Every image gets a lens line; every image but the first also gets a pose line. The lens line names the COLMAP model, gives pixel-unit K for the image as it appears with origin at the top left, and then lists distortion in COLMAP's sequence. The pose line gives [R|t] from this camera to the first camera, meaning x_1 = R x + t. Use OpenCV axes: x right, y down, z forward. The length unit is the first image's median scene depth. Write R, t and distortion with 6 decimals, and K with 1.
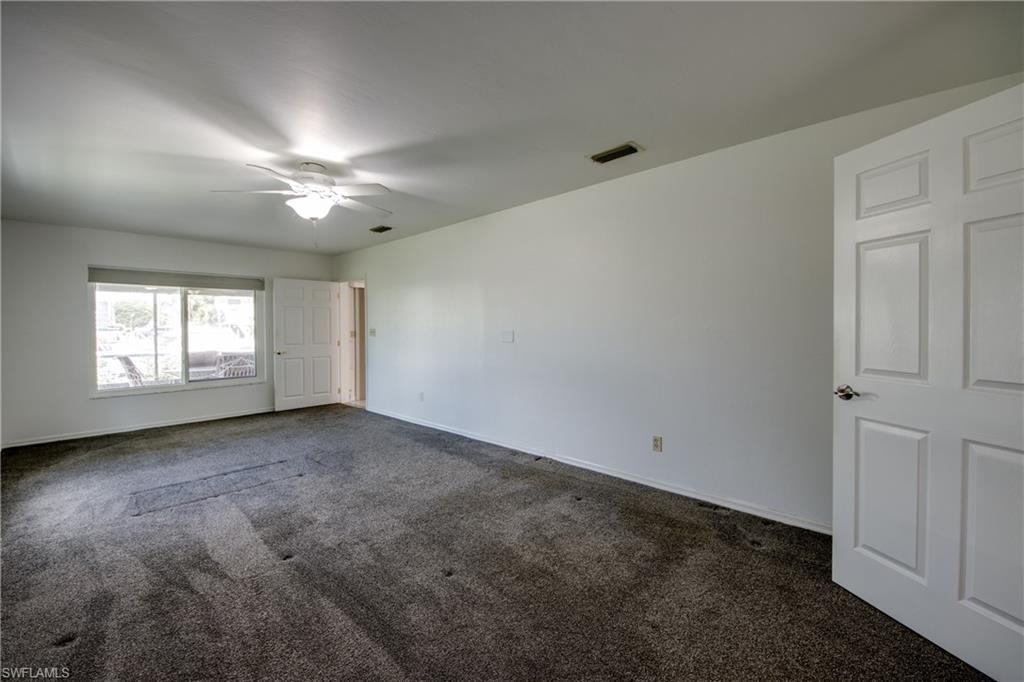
lens RADIAL K [[421.5, 0, 508.2], [0, 421.5, 326.1], [0, 0, 1]] dist [0.043442, -0.026365]
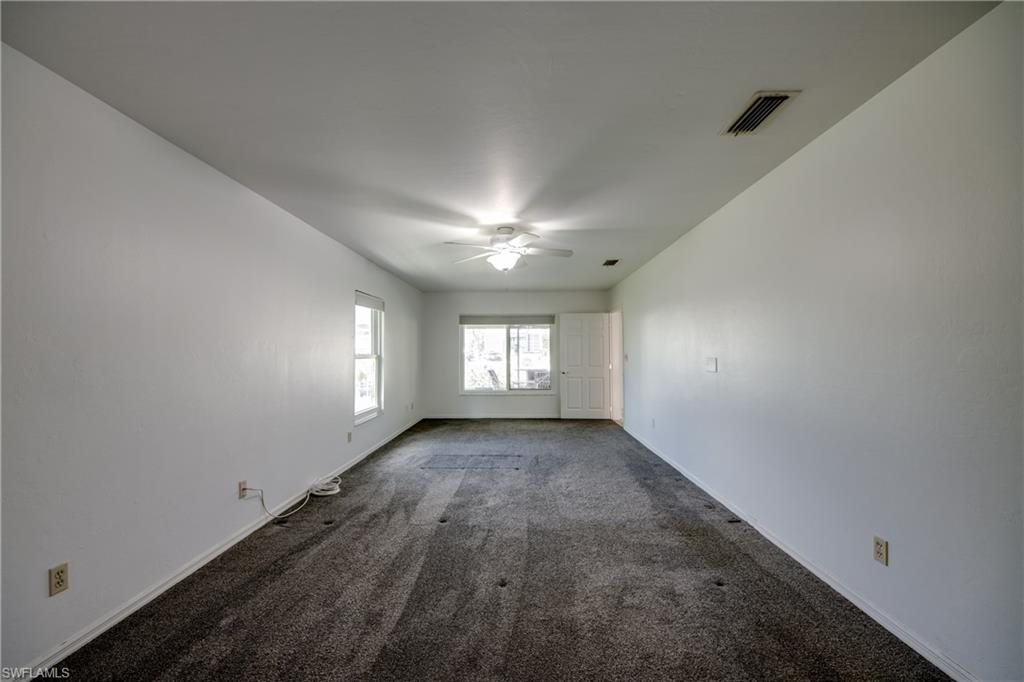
lens RADIAL K [[386.1, 0, 512.0], [0, 386.1, 341.0], [0, 0, 1]] dist [0.069723, -0.047199]
pose [[0.666165, -0.016938, -0.745612, 0.348104], [-0.000175, 0.999738, -0.022868, -0.006174], [0.745804, 0.015365, 0.665988, 0.191688]]
